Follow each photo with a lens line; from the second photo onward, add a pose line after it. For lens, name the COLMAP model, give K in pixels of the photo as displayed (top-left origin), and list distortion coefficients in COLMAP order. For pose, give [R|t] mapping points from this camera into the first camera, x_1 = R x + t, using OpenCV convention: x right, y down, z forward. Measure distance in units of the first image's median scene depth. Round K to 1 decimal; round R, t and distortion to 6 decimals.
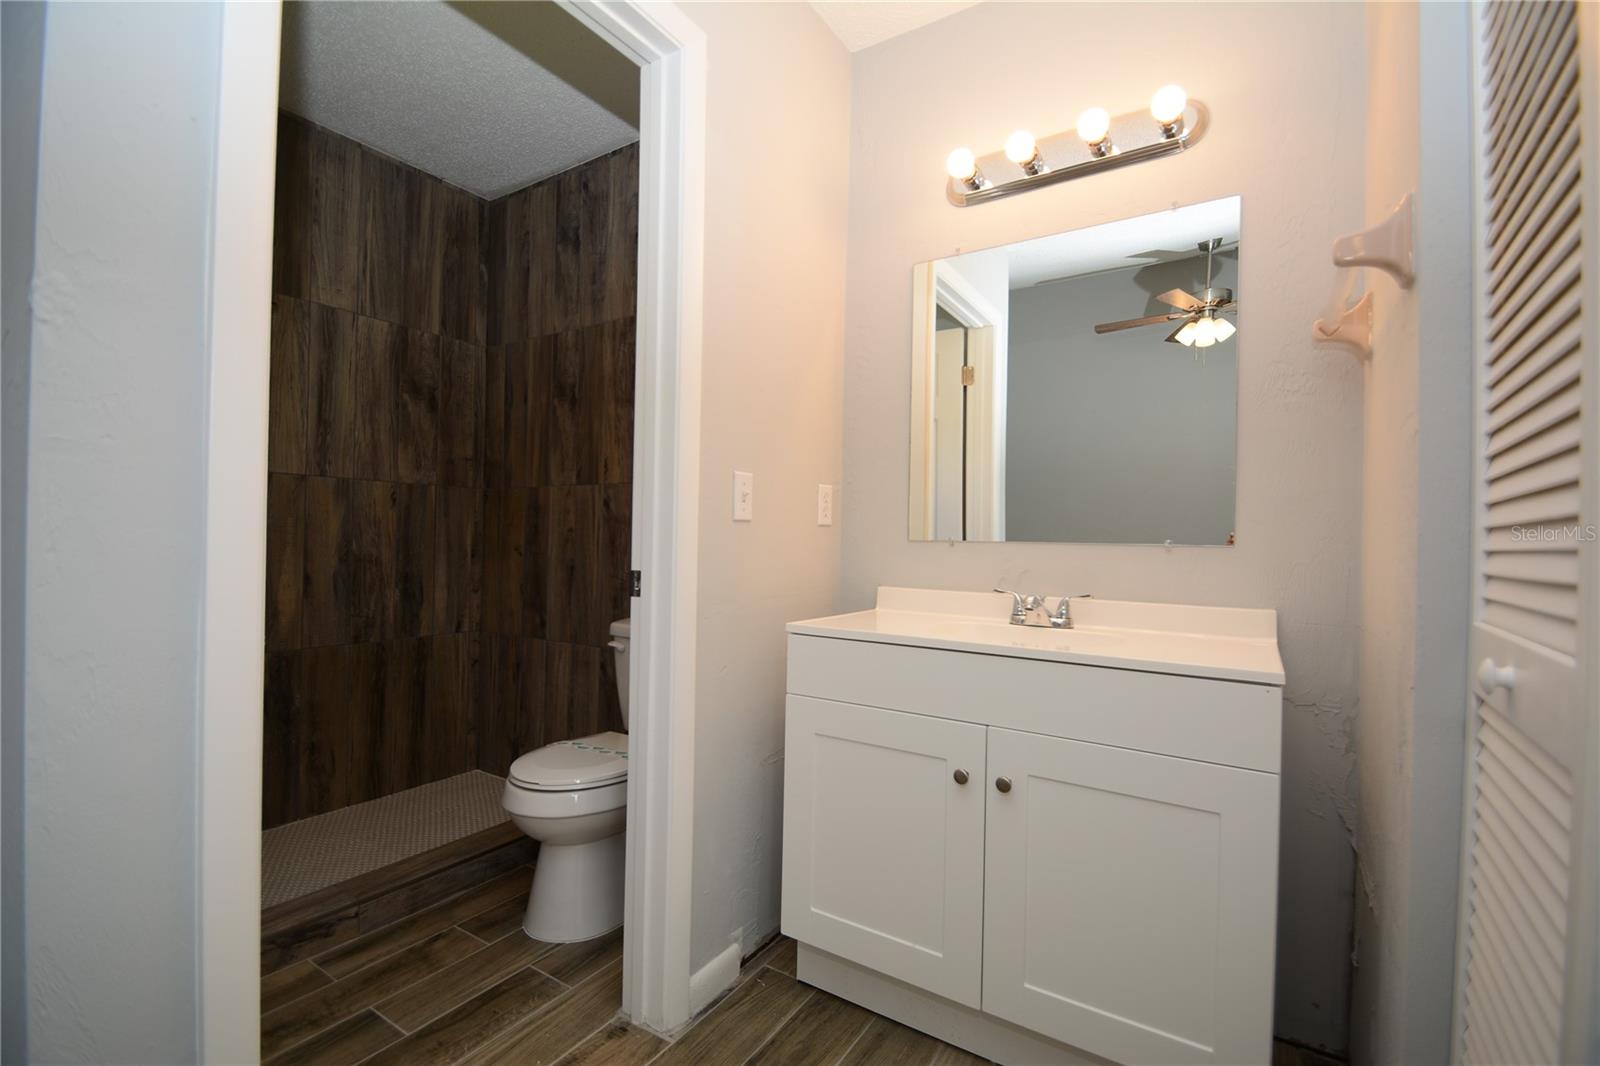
lens RADIAL K [[702.4, 0, 799.6], [0, 702.4, 539.5], [0, 0, 1]] dist [0.007989, -0.011701]
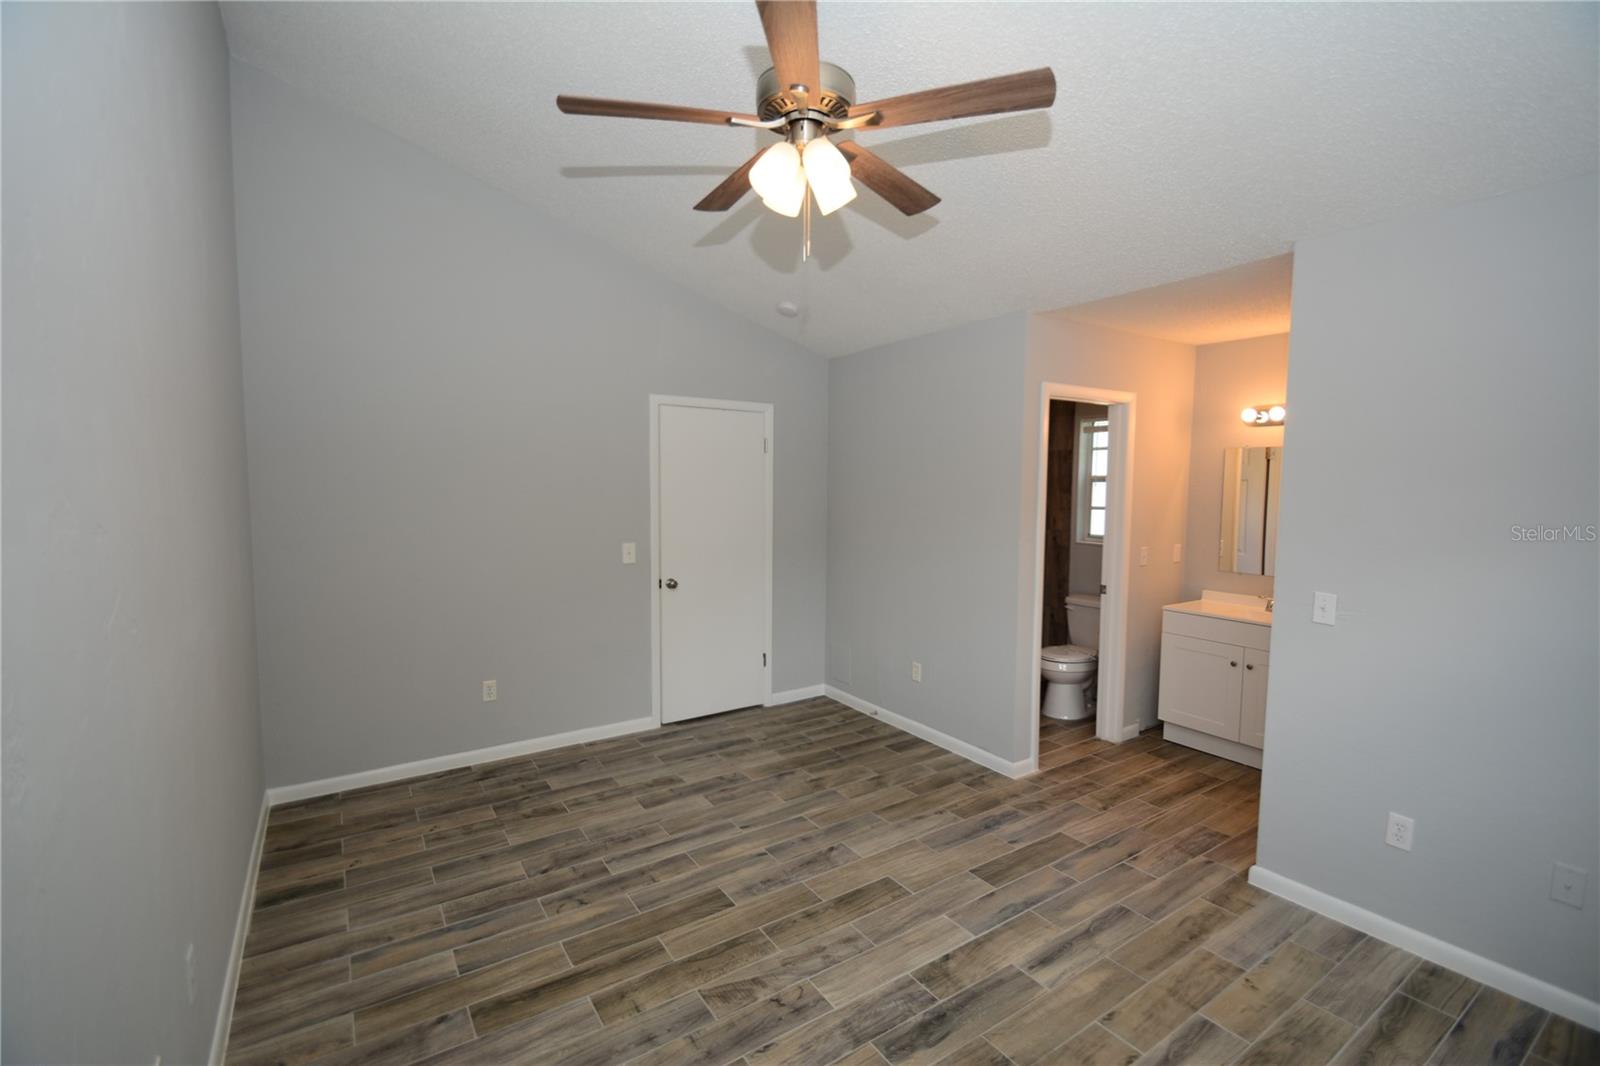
lens RADIAL K [[702.4, 0, 793.3], [0, 702.4, 535.1], [0, 0, 1]] dist [0.007989, -0.011701]
pose [[0.913955, 0.017426, -0.405440, -0.140445], [0.011879, 0.997501, 0.069650, -0.221122], [0.405641, -0.068473, 0.911464, -1.245760]]
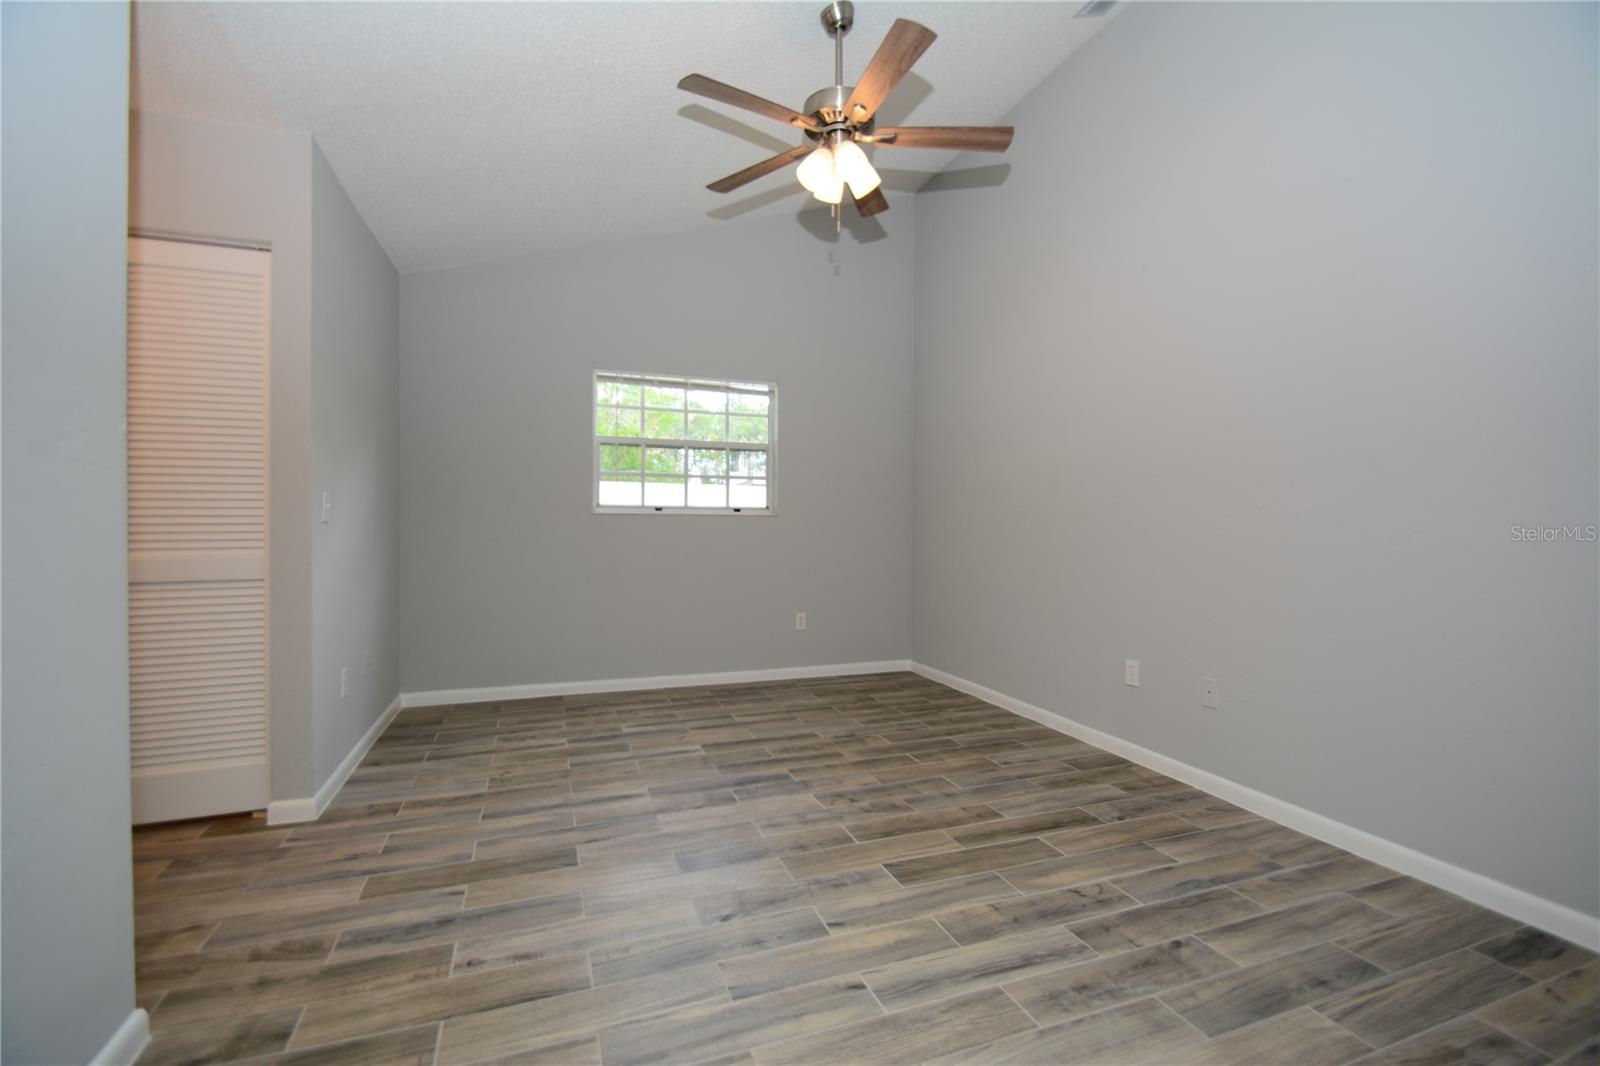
lens RADIAL K [[702.4, 0, 798.6], [0, 702.4, 529.1], [0, 0, 1]] dist [0.007989, -0.011701]
pose [[-0.797911, -0.026146, 0.602208, -1.061773], [-0.021438, 0.999658, 0.014997, -0.037299], [-0.602394, -0.000944, -0.798199, 0.387198]]
